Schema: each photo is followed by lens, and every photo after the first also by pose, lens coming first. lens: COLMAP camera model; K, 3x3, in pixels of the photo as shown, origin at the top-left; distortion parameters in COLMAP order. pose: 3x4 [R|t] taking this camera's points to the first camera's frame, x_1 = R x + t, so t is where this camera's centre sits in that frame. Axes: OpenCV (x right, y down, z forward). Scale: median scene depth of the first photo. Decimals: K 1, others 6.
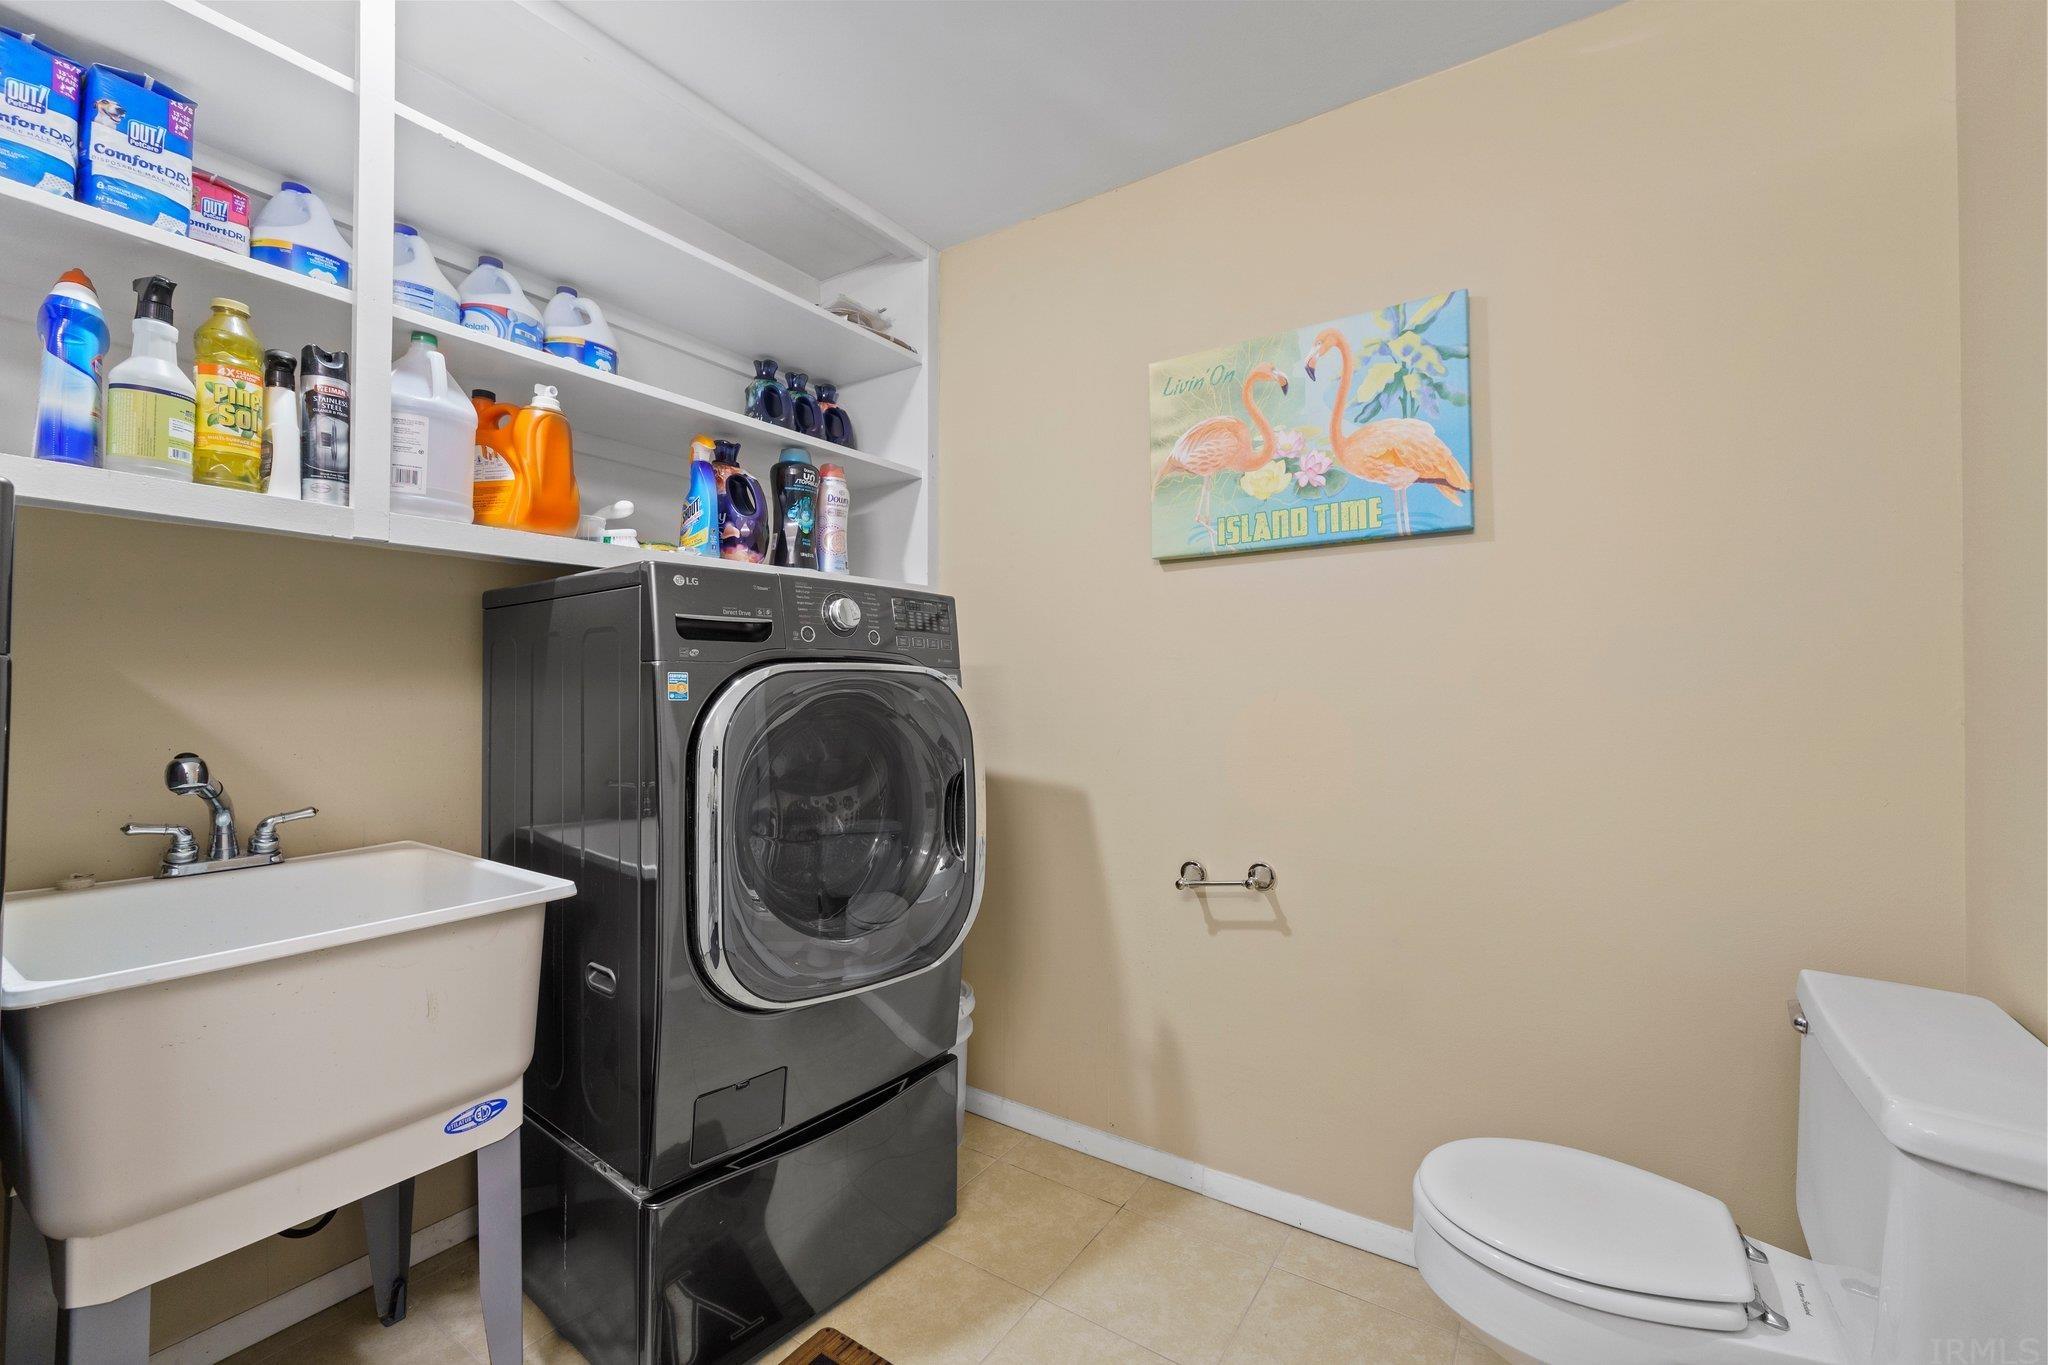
lens RADIAL K [[860.6, 0, 1020.9], [0, 860.6, 676.7], [0, 0, 1]] dist [-0.009333, 0.004096]
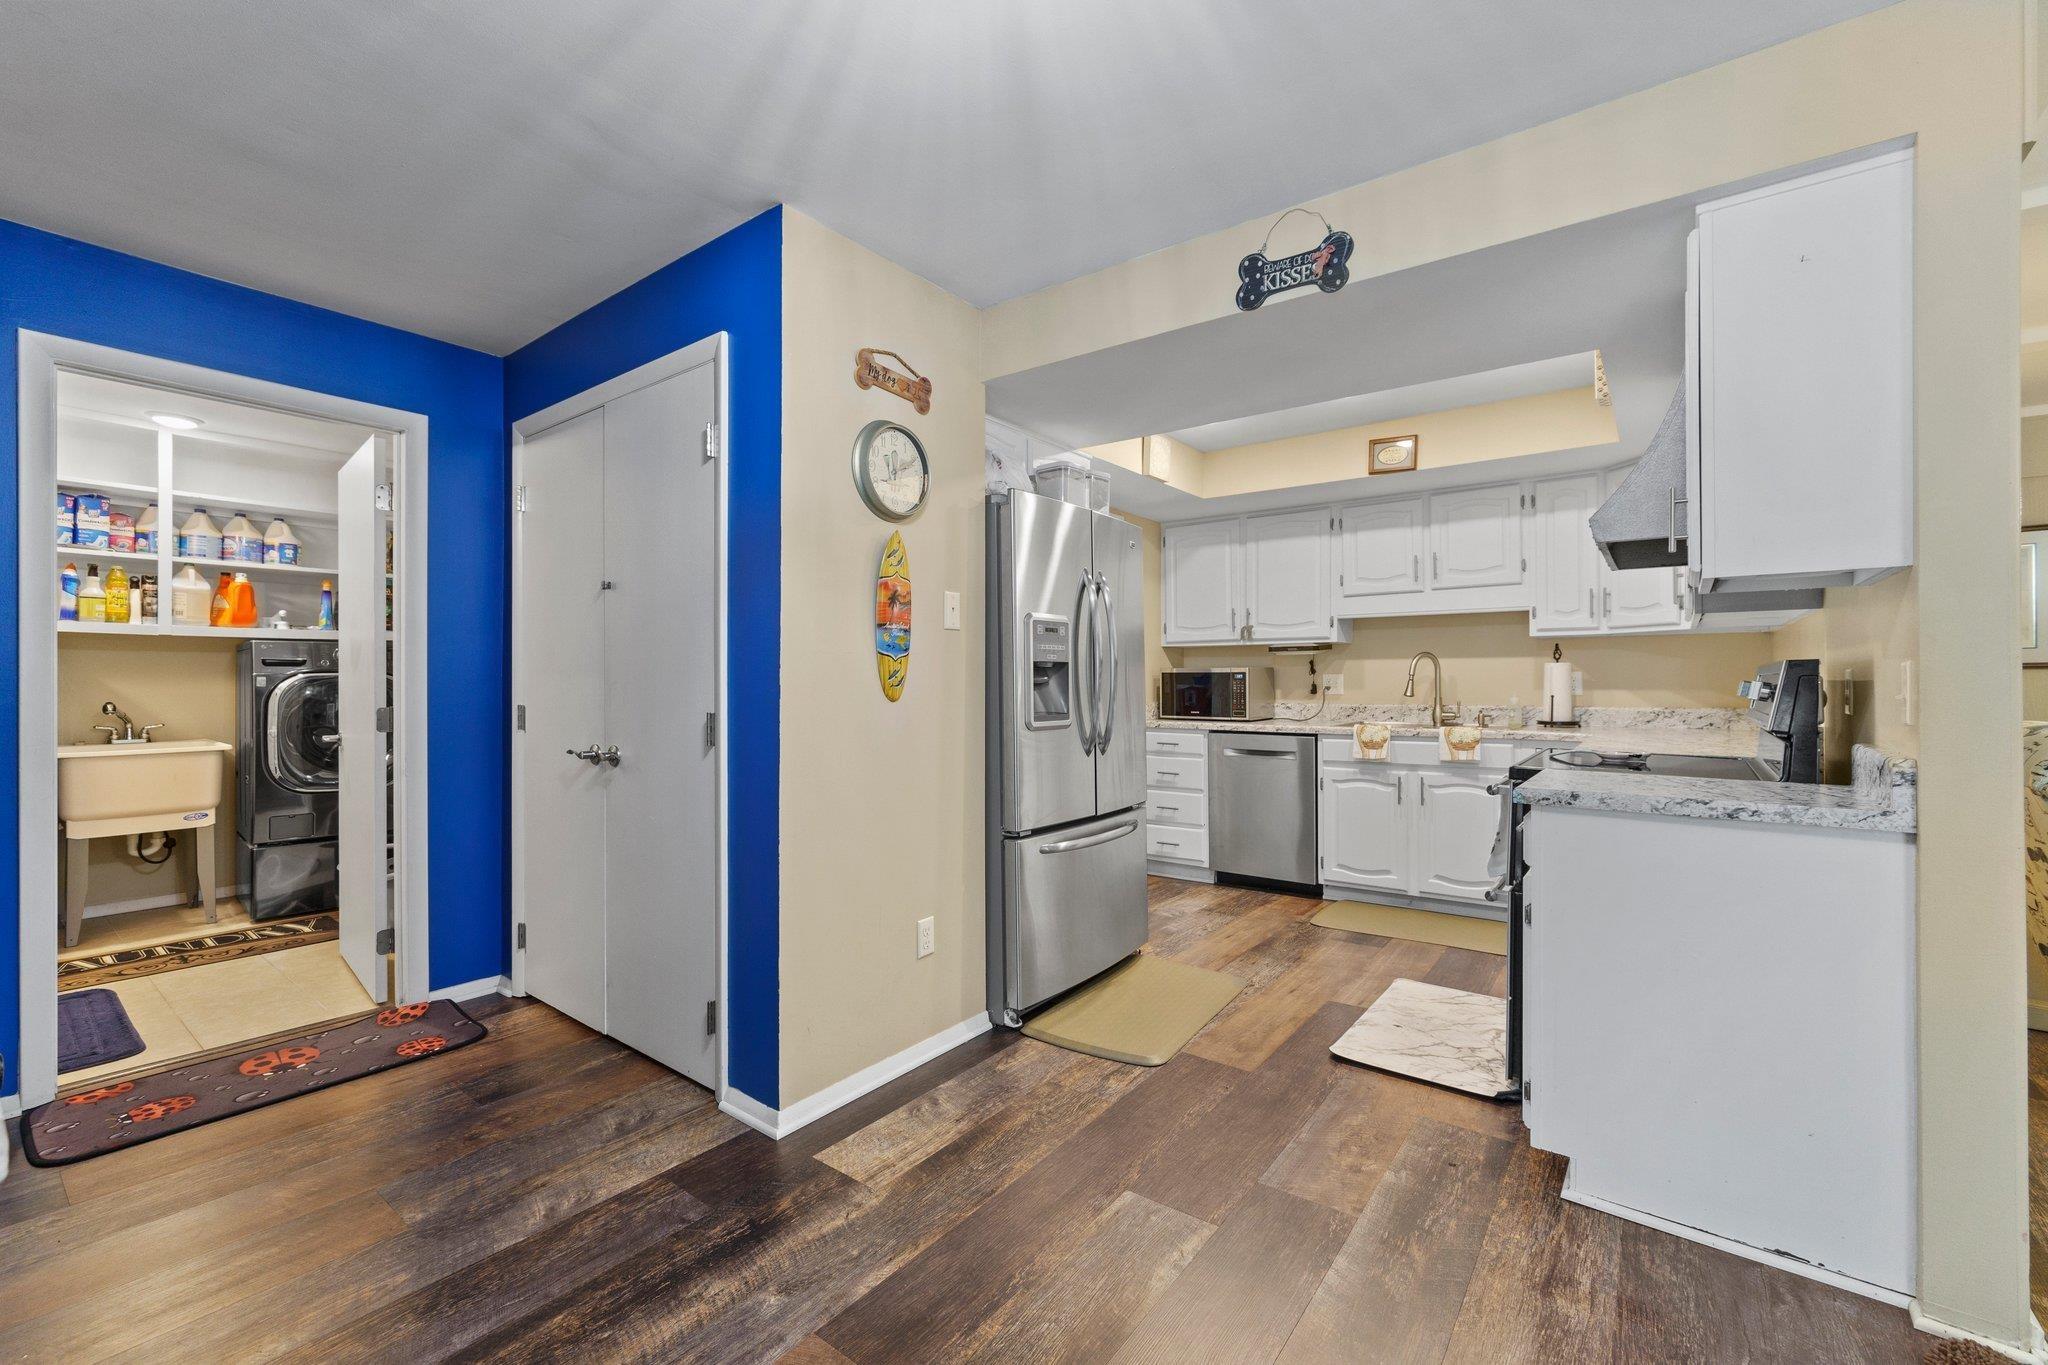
lens RADIAL K [[860.6, 0, 1014.8], [0, 860.6, 678.0], [0, 0, 1]] dist [-0.009333, 0.004096]
pose [[0.997551, 0.001375, -0.069928, 2.565721], [-0.000280, 0.999877, 0.015673, -0.052625], [0.069941, -0.015615, 0.997429, -1.912643]]
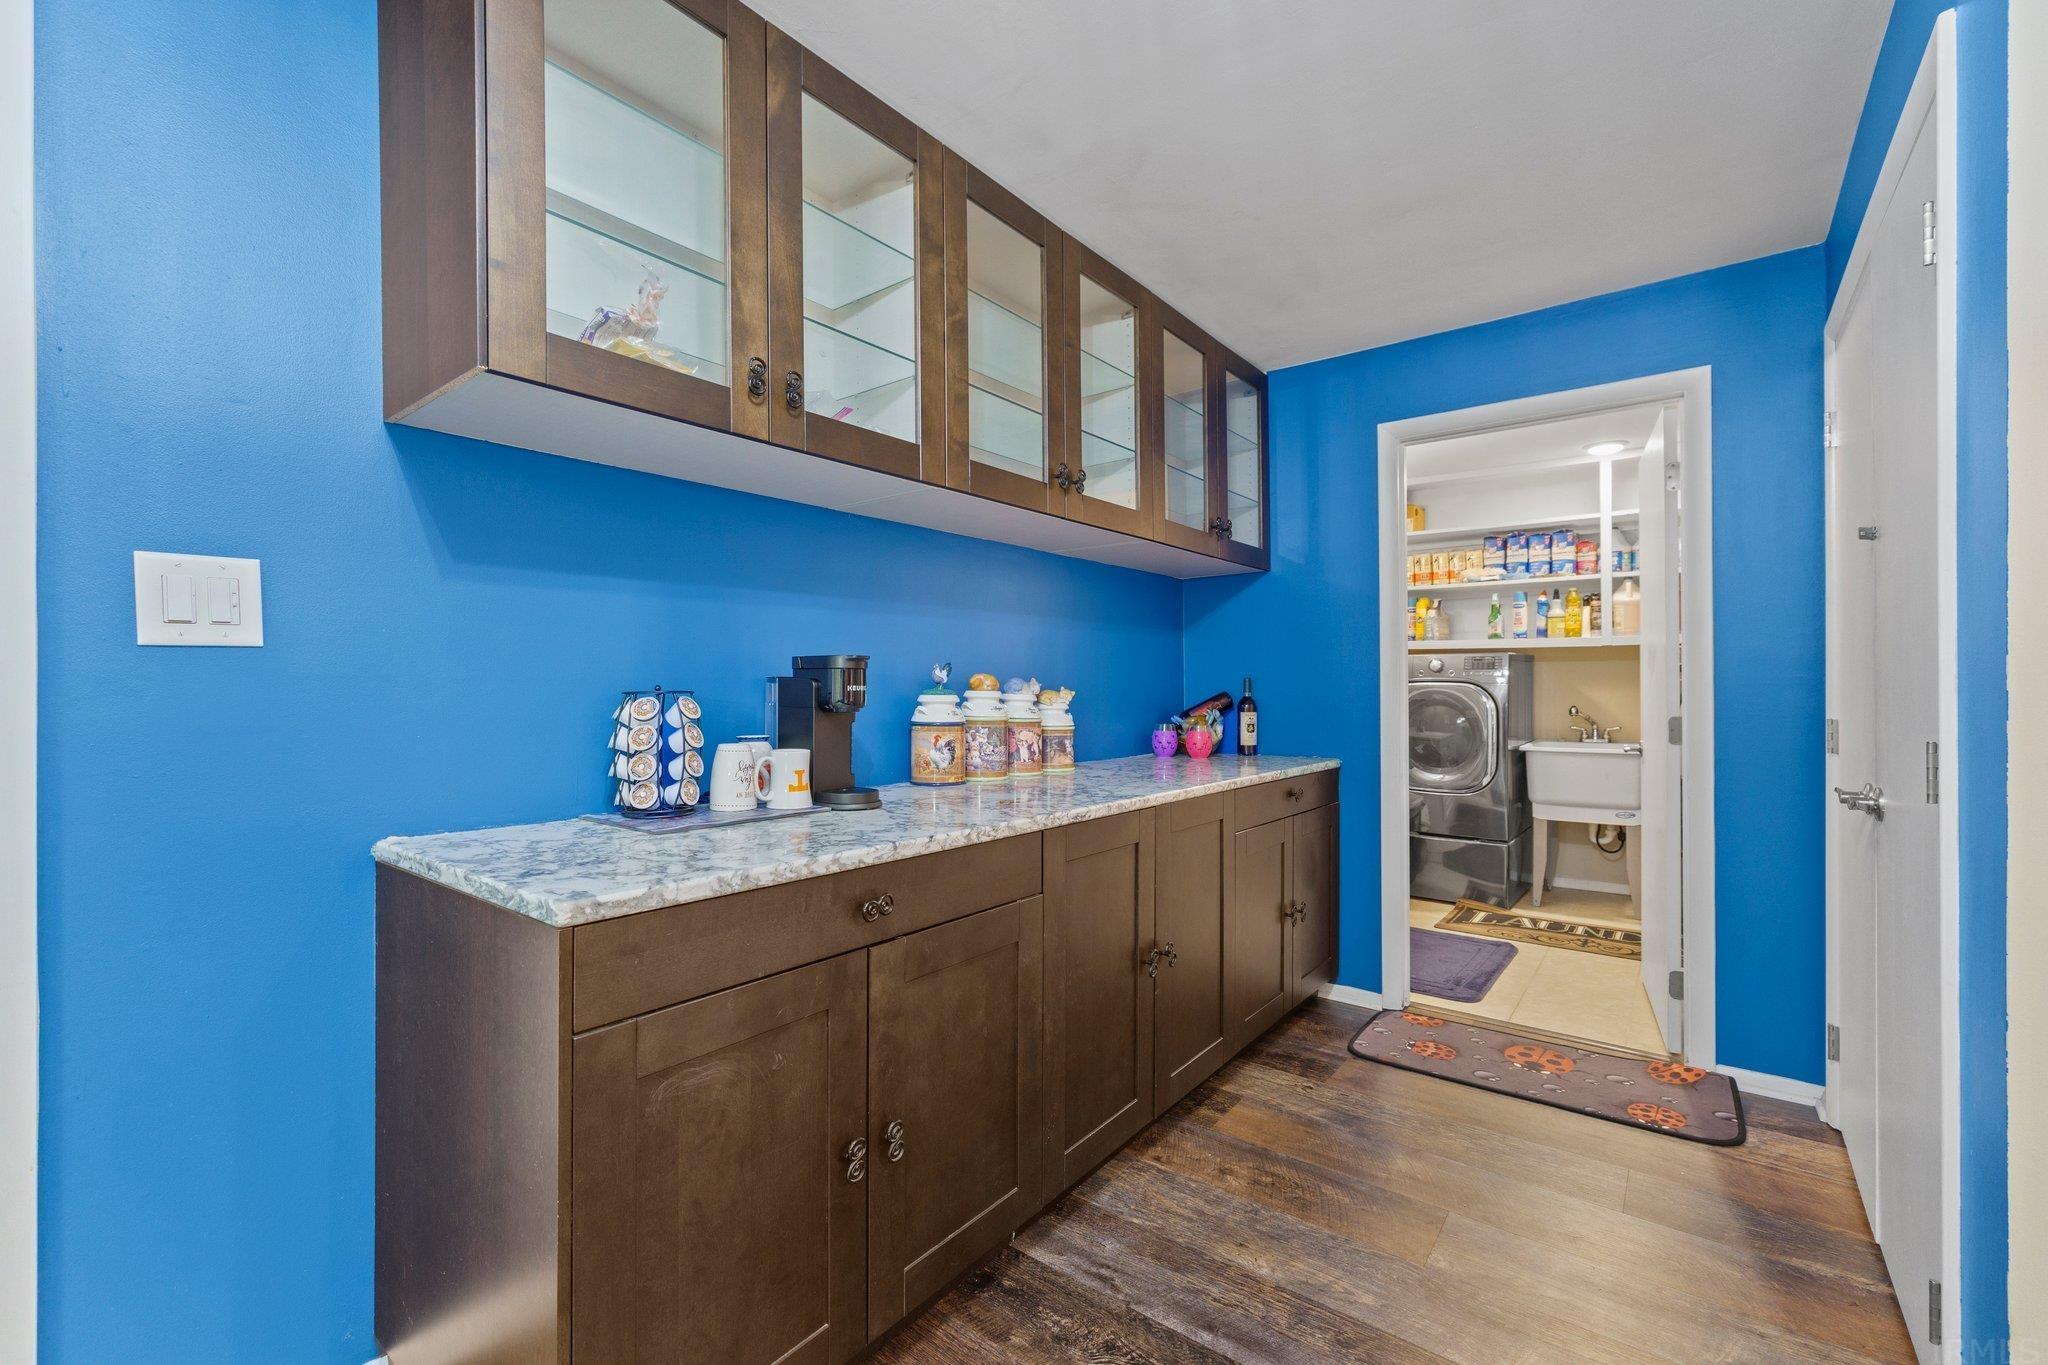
lens RADIAL K [[860.6, 0, 1031.8], [0, 860.6, 693.4], [0, 0, 1]] dist [-0.009333, 0.004096]
pose [[-0.072258, 0.004275, -0.997377, 2.845084], [0.022478, 0.999744, 0.002657, -0.029193], [0.997133, -0.022227, -0.072335, -1.058108]]
